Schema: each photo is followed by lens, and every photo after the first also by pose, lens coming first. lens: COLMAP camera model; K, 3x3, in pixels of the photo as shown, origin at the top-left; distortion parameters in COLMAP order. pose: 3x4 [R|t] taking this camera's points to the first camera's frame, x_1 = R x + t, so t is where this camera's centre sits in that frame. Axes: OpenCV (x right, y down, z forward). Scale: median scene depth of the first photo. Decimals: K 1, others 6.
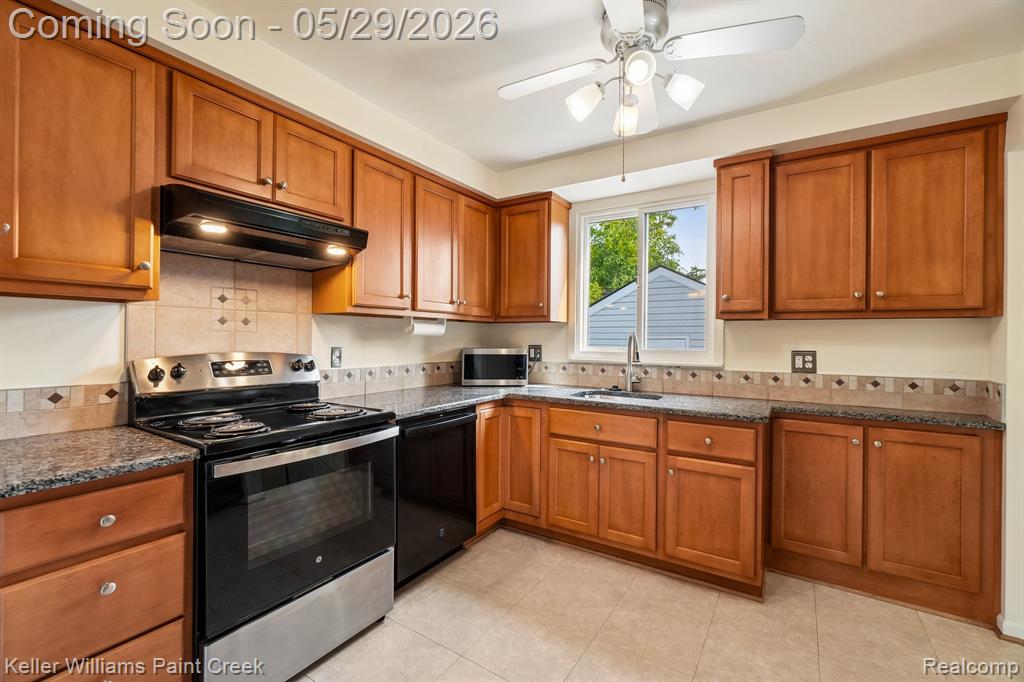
lens RADIAL K [[446.2, 0, 495.7], [0, 446.2, 337.4], [0, 0, 1]] dist [-0.007280, 0.003049]
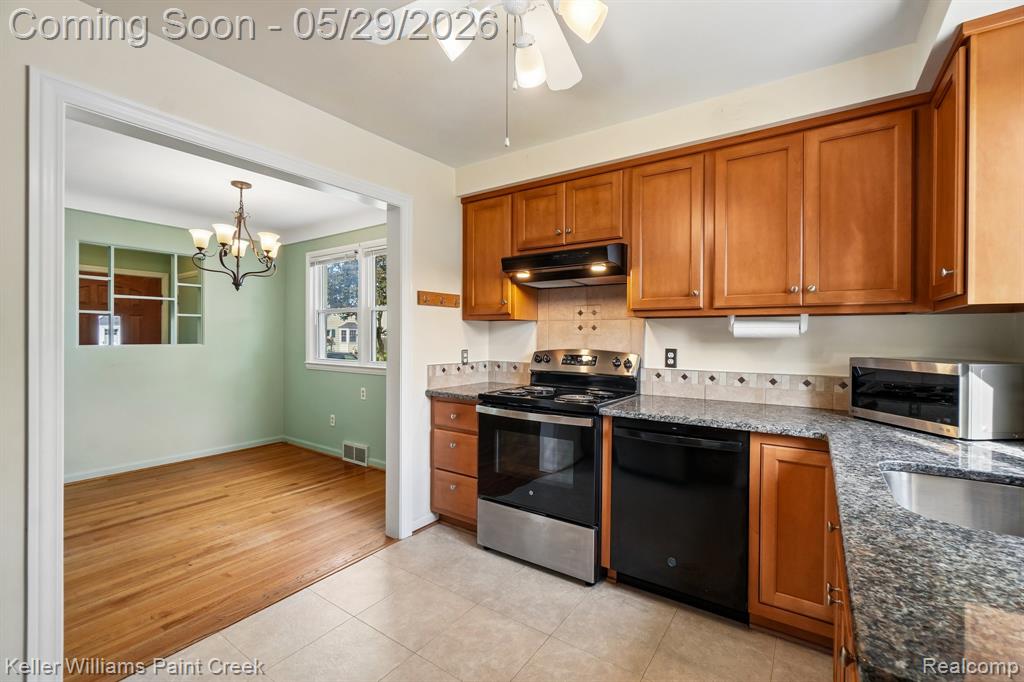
lens RADIAL K [[446.2, 0, 538.1], [0, 446.2, 340.0], [0, 0, 1]] dist [-0.007280, 0.003049]
pose [[0.010758, -0.000141, -0.999942, 0.746348], [-0.005958, 0.999982, -0.000206, 0.003797], [0.999924, 0.005960, 0.010757, 0.719751]]
